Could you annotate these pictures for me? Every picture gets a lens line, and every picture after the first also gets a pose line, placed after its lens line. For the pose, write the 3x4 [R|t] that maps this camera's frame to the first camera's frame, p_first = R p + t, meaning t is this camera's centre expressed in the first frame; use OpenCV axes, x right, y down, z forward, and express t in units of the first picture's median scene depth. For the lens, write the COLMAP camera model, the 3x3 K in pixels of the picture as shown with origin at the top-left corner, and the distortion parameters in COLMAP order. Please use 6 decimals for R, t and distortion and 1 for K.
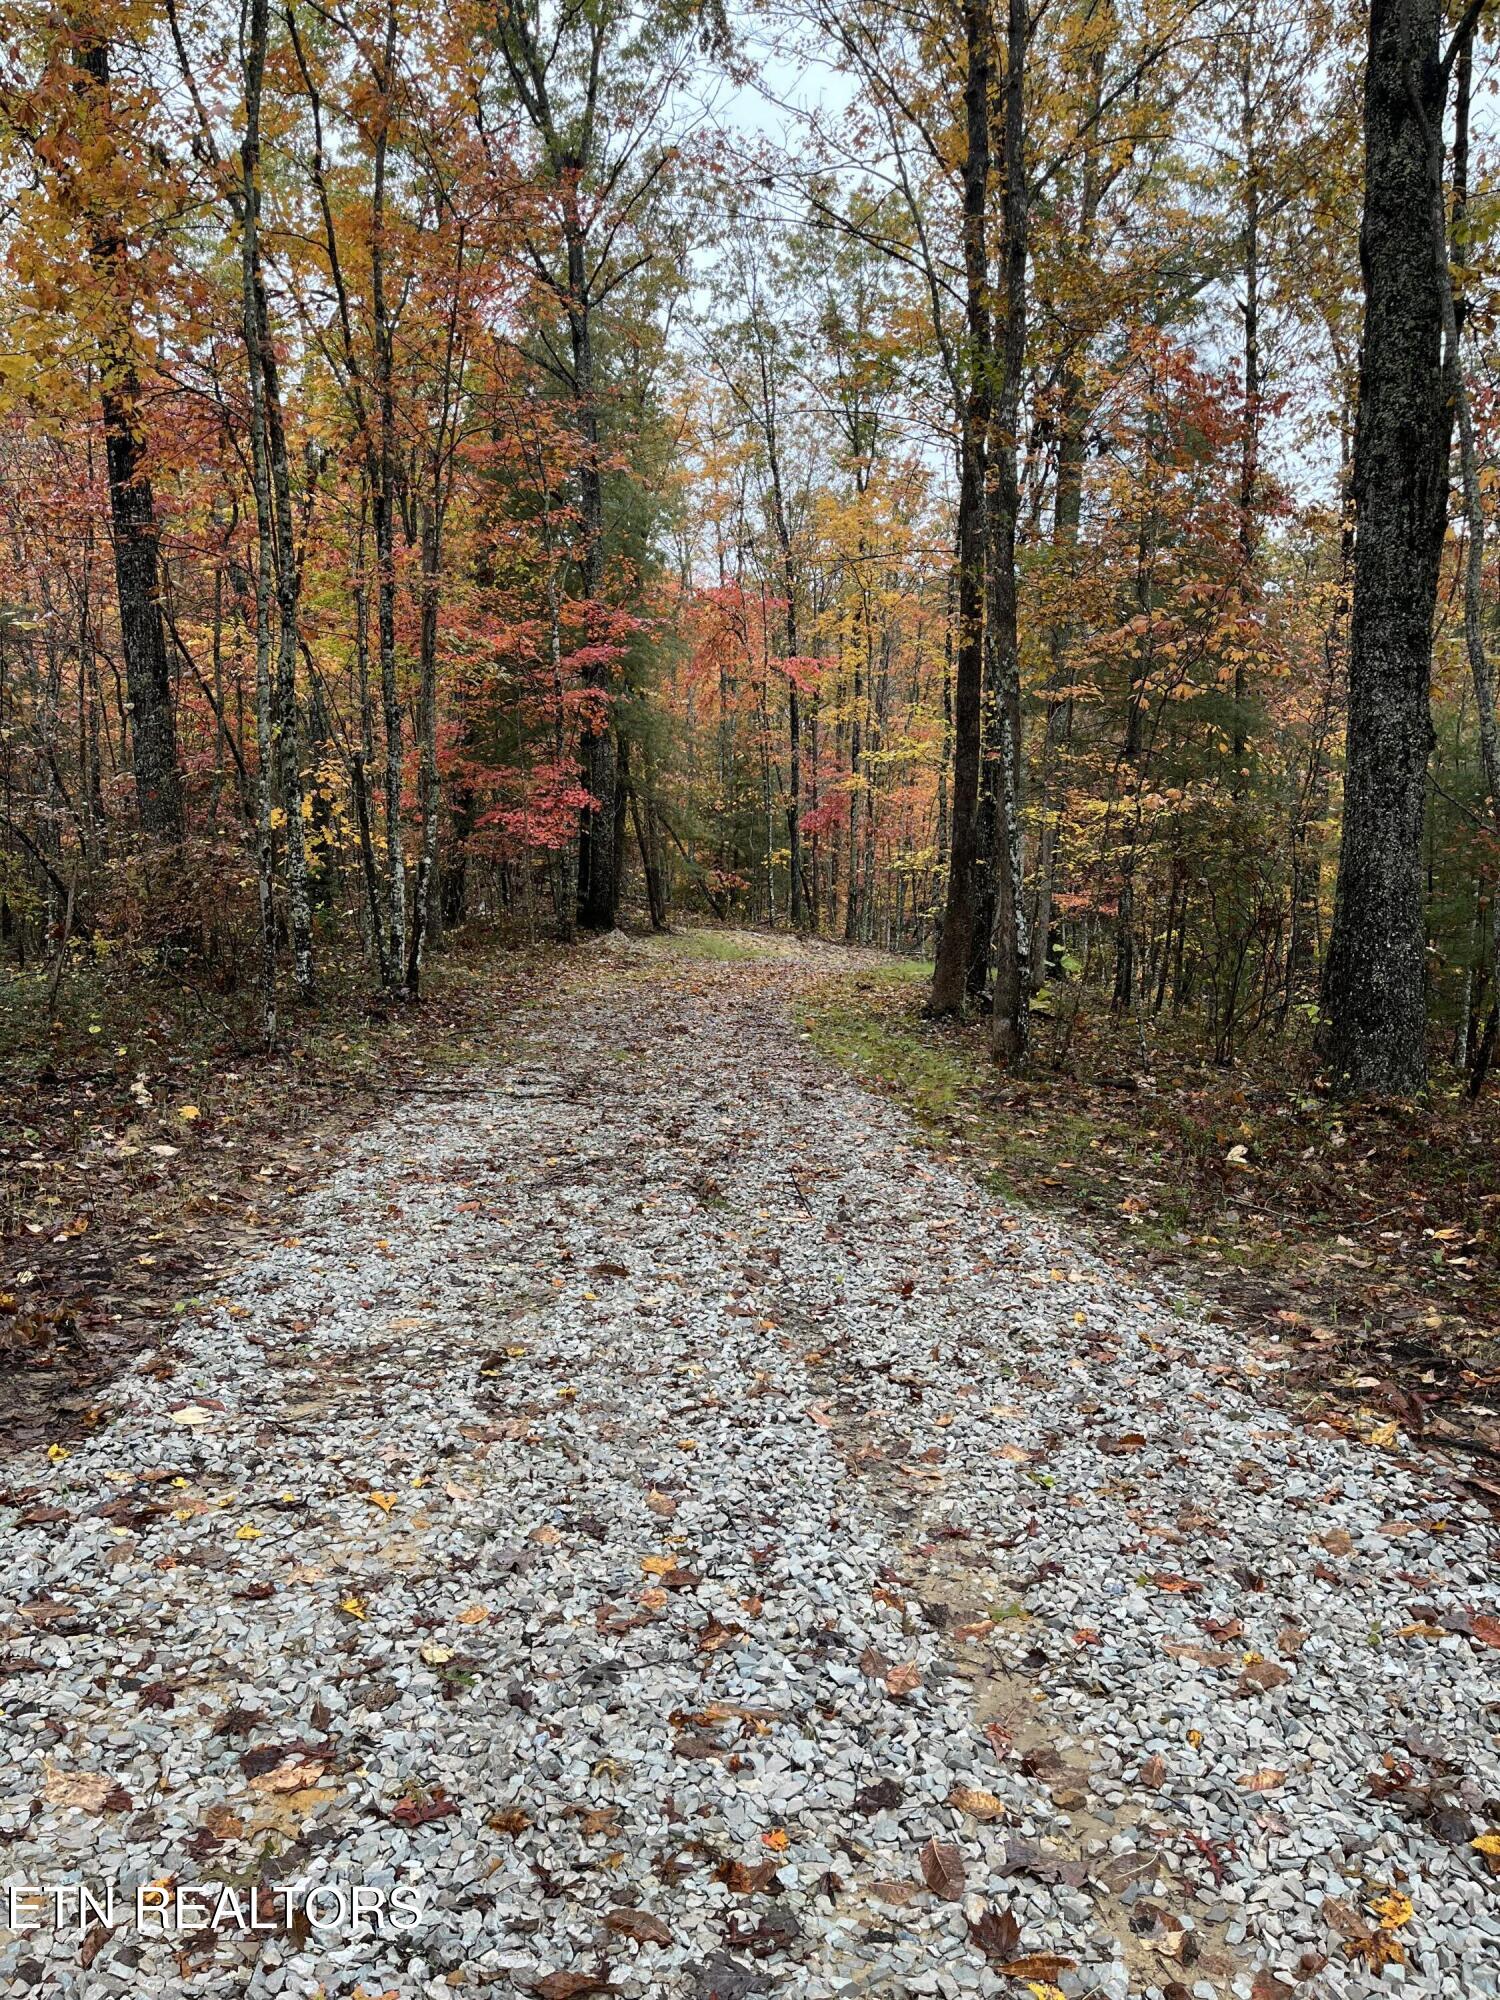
lens RADIAL K [[1495.5, 0, 750.0], [0, 1495.5, 1000.0], [0, 0, 1]] dist [0.063289, -0.068775]
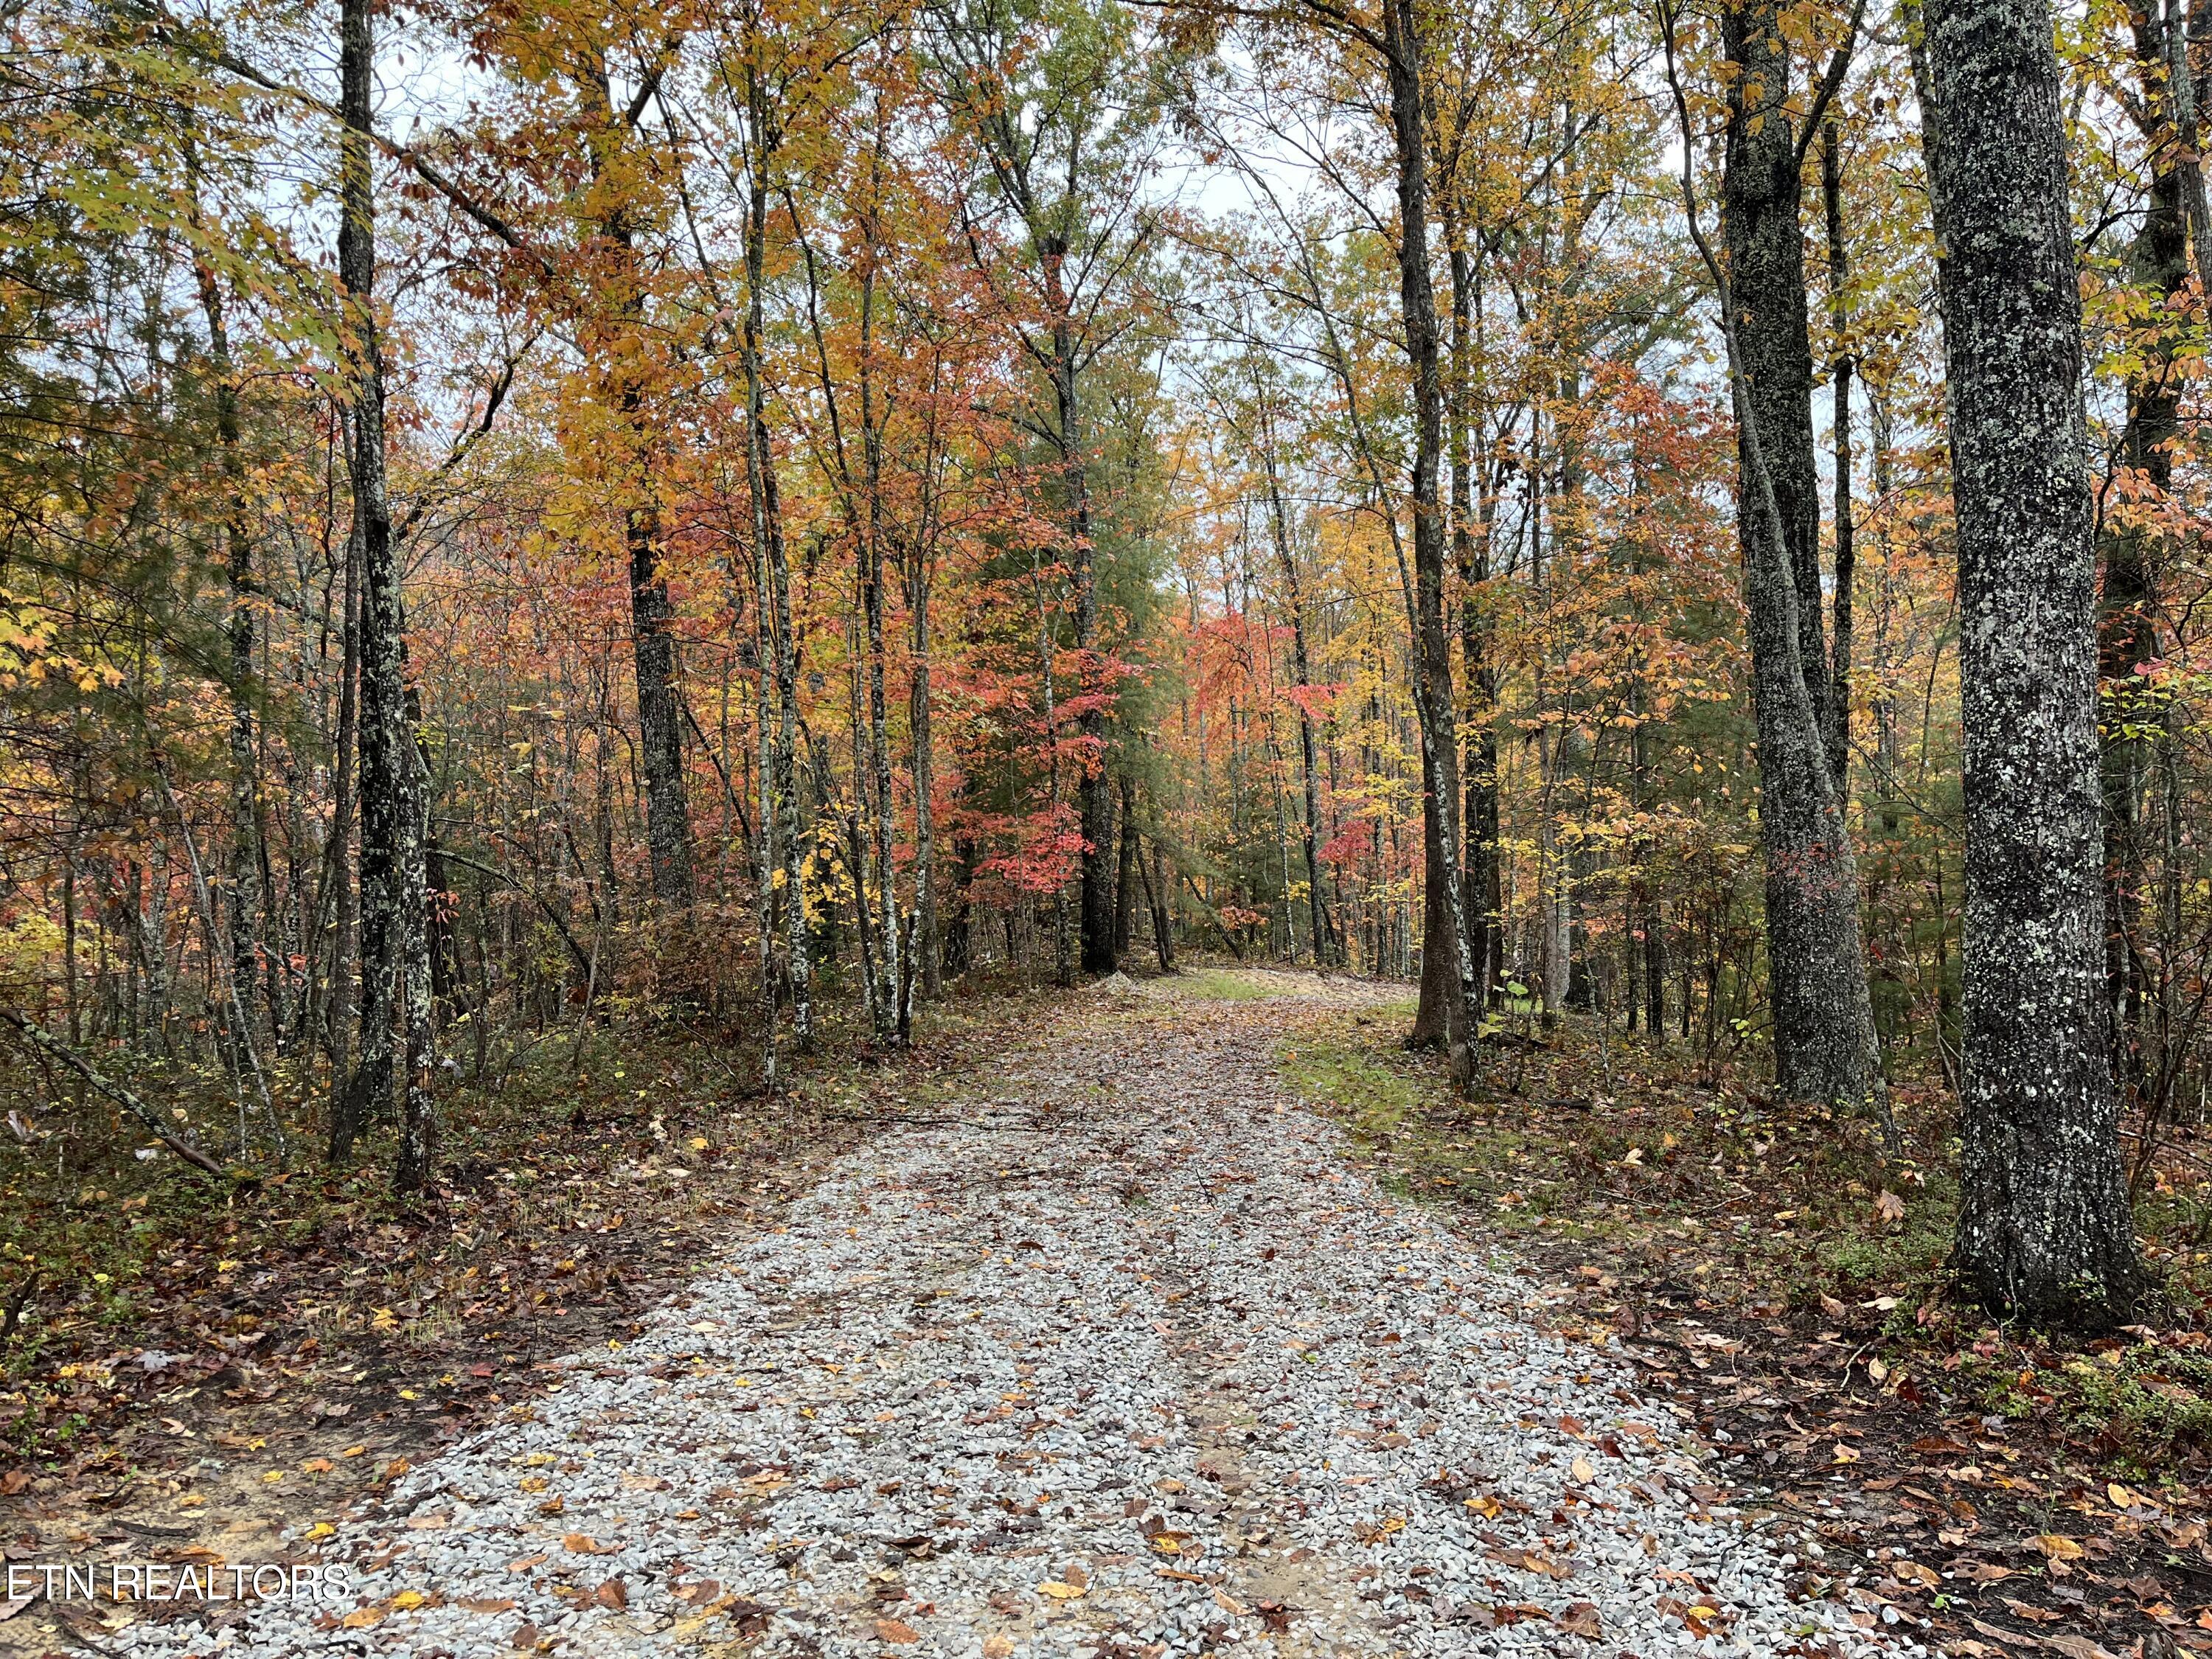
lens RADIAL K [[1654.0, 0, 1152.8], [0, 1654.0, 828.3], [0, 0, 1]] dist [0.063289, -0.068775]
pose [[0.995471, -0.044603, -0.083953, 0.068064], [0.033057, 0.990401, -0.134210, 0.013437], [0.089134, 0.130827, 0.987390, -0.192332]]
